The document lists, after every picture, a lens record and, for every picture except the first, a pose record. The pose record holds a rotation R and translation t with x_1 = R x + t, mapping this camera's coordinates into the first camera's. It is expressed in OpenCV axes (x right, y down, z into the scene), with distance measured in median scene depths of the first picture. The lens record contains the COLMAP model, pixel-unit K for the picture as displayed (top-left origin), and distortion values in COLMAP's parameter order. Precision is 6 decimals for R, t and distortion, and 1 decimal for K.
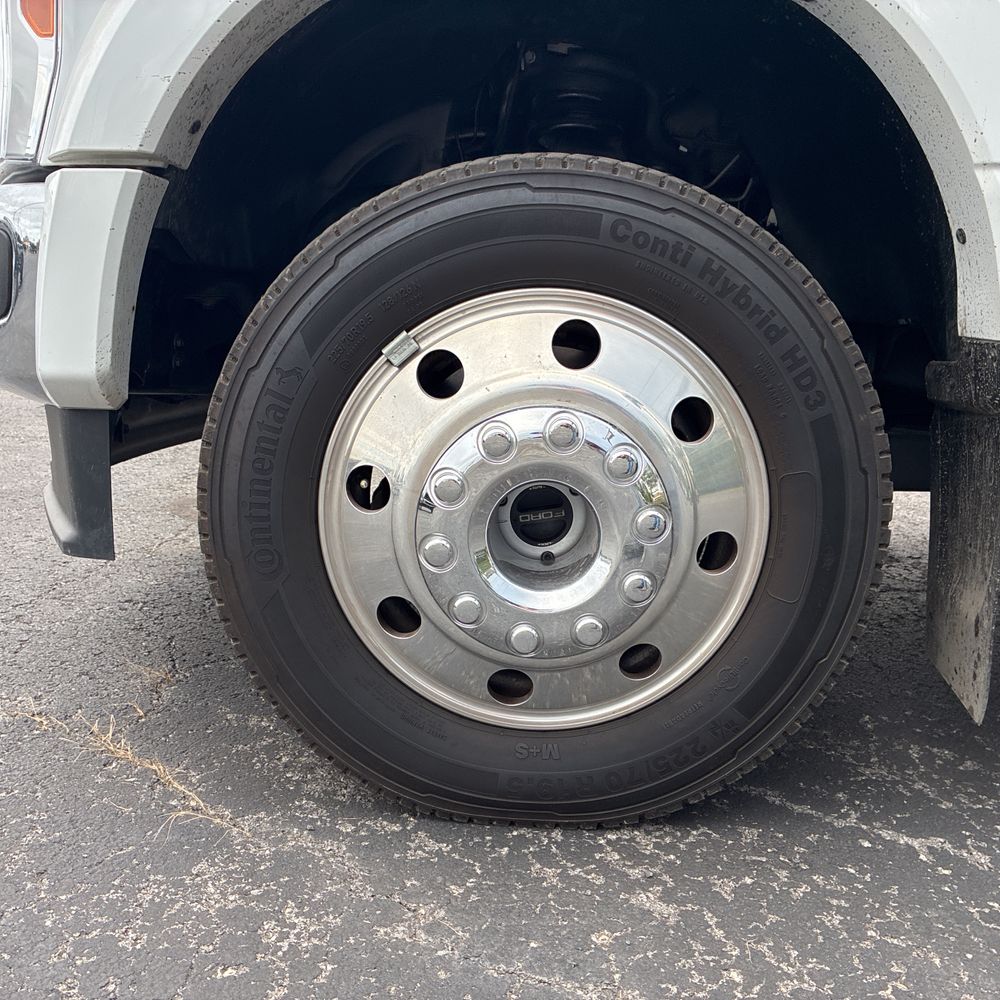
lens RADIAL K [[1007.1, 0, 500.0], [0, 1007.1, 500.0], [0, 0, 1]] dist [0.032828, -0.018547]
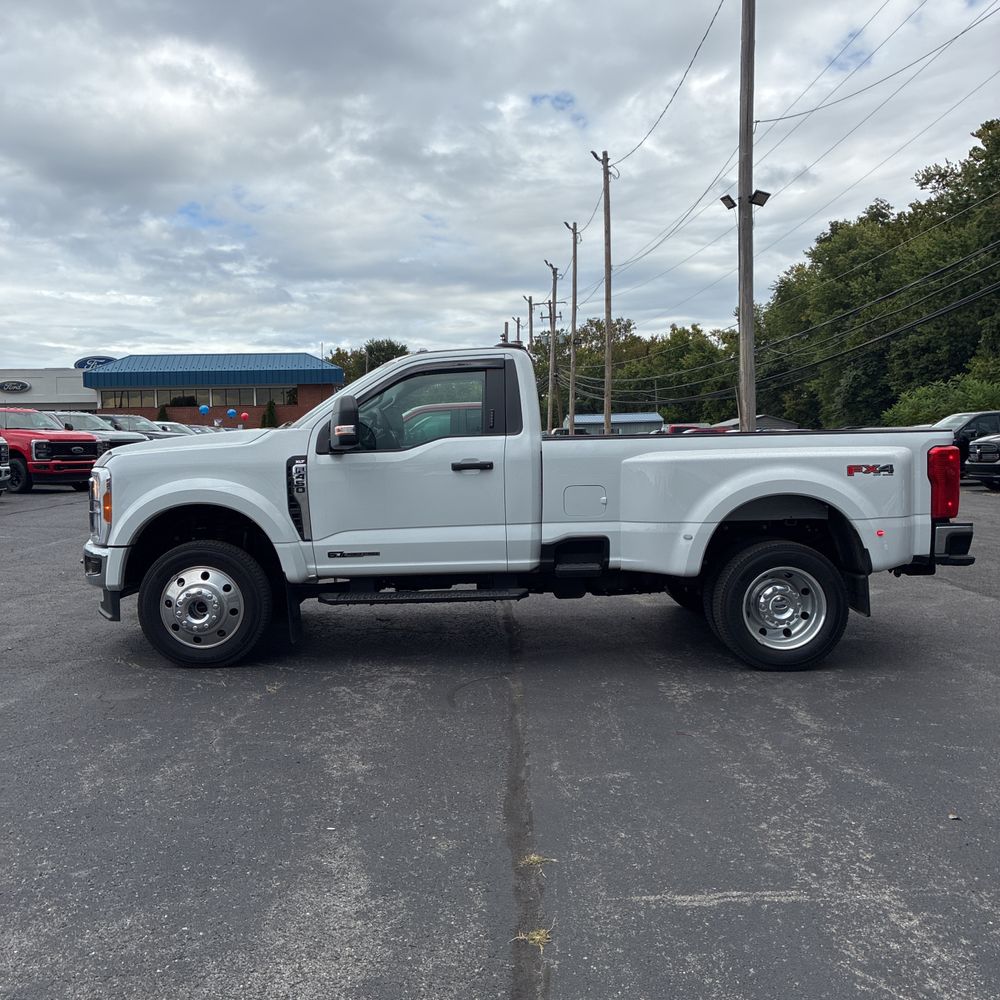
lens RADIAL K [[1048.6, 0, 488.6], [0, 1048.6, 505.1], [0, 0, 1]] dist [0.025352, 0.007491]
pose [[0.998675, -0.043925, 0.026800, 1.501120], [0.046618, 0.992847, -0.109913, 0.169529], [-0.021780, 0.111017, 0.993580, -4.860606]]
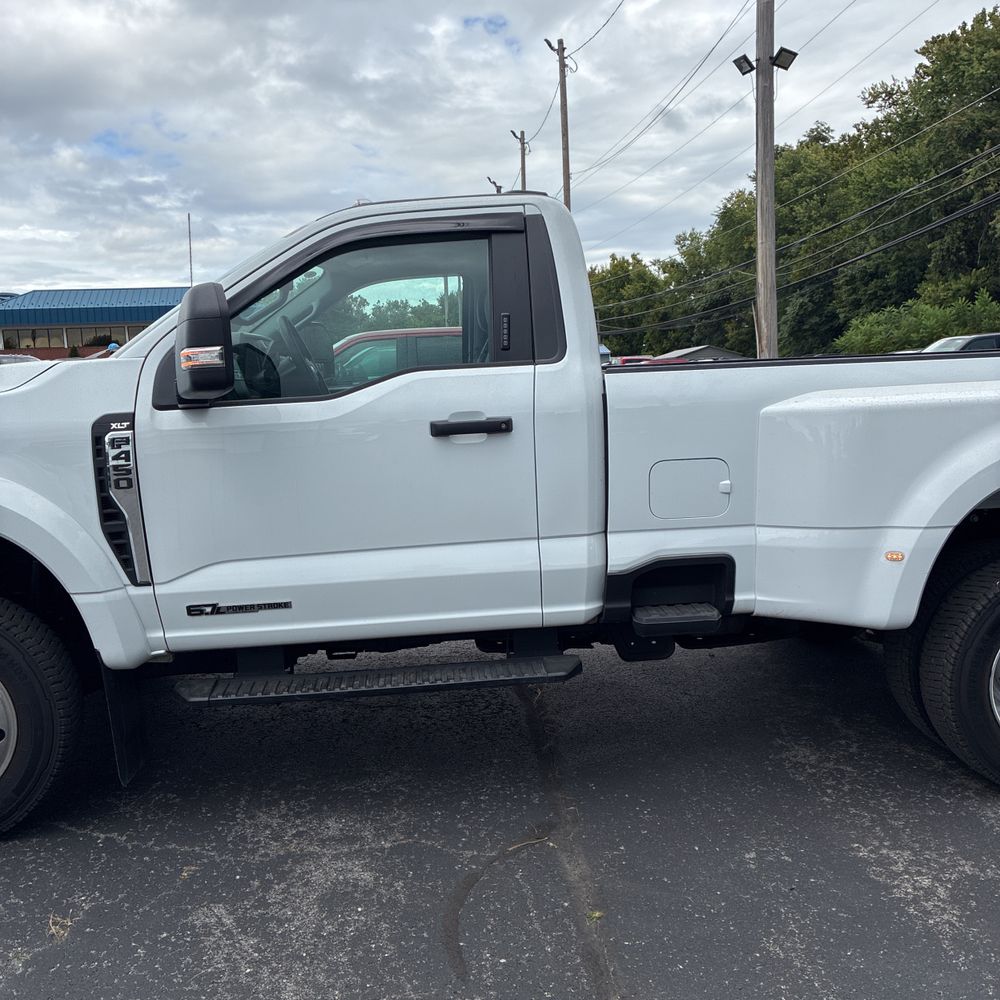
lens RADIAL K [[1042.3, 0, 495.8], [0, 1042.3, 477.6], [0, 0, 1]] dist [0.020922, -0.004846]
pose [[0.993548, -0.070736, 0.088649, 1.374267], [0.077091, 0.994532, -0.070446, -0.340006], [-0.083181, 0.076826, 0.993569, -1.970559]]
